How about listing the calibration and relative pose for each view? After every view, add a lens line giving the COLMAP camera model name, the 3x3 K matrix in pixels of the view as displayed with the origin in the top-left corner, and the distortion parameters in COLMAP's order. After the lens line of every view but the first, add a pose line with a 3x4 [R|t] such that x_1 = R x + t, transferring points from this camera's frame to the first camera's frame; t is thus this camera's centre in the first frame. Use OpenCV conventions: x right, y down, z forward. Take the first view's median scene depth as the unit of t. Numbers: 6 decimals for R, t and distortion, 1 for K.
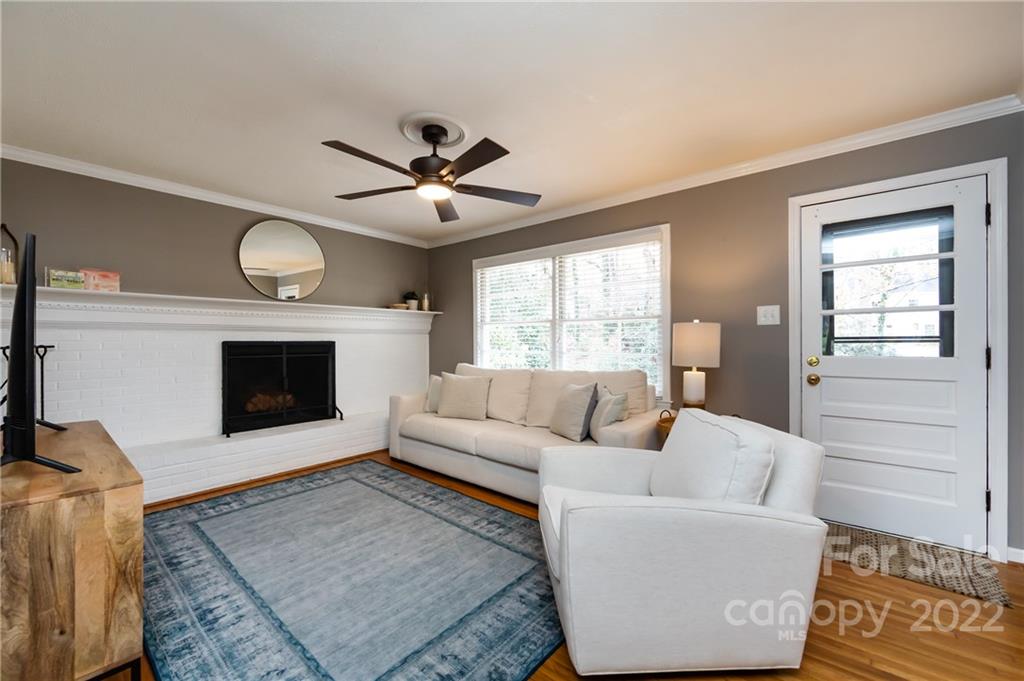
lens RADIAL K [[406.4, 0, 516.0], [0, 406.4, 338.6], [0, 0, 1]] dist [0.000963, -0.001179]
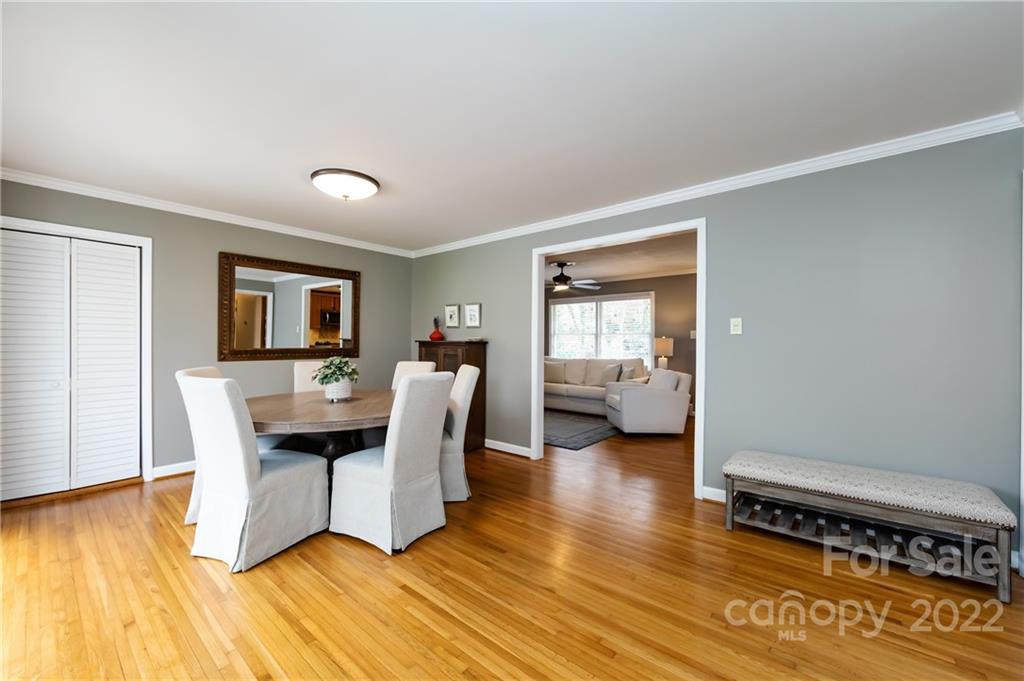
lens RADIAL K [[406.4, 0, 509.1], [0, 406.4, 339.5], [0, 0, 1]] dist [0.000963, -0.001179]
pose [[0.999805, 0.002965, -0.019517, -0.319089], [-0.002993, 0.999995, -0.001380, -0.016424], [0.019512, 0.001438, 0.999809, -1.063167]]
